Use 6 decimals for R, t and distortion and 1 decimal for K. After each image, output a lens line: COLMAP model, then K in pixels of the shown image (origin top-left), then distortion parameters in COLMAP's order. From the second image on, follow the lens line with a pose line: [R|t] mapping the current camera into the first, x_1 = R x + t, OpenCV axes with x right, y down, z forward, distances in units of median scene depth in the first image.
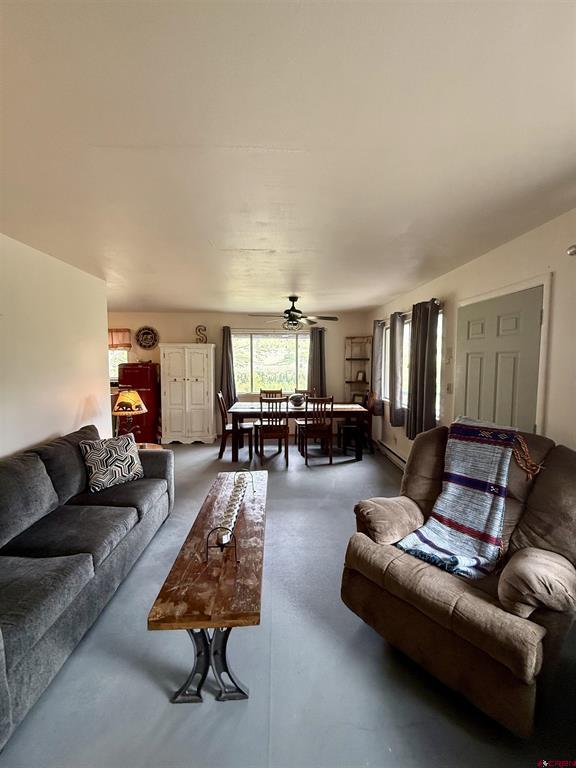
lens RADIAL K [[302.1, 0, 289.5], [0, 302.1, 383.3], [0, 0, 1]] dist [-0.004126, -0.000203]
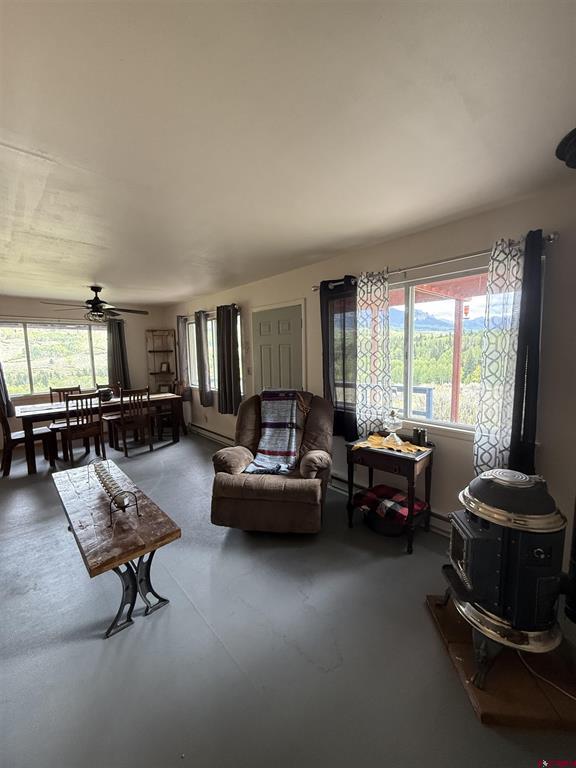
lens RADIAL K [[302.1, 0, 286.5], [0, 302.1, 384.4], [0, 0, 1]] dist [-0.004126, -0.000203]
pose [[0.764237, -0.085568, 0.639234, -0.255917], [0.067215, 0.996329, 0.053009, 0.018732], [-0.641423, 0.002455, 0.767183, -0.186440]]
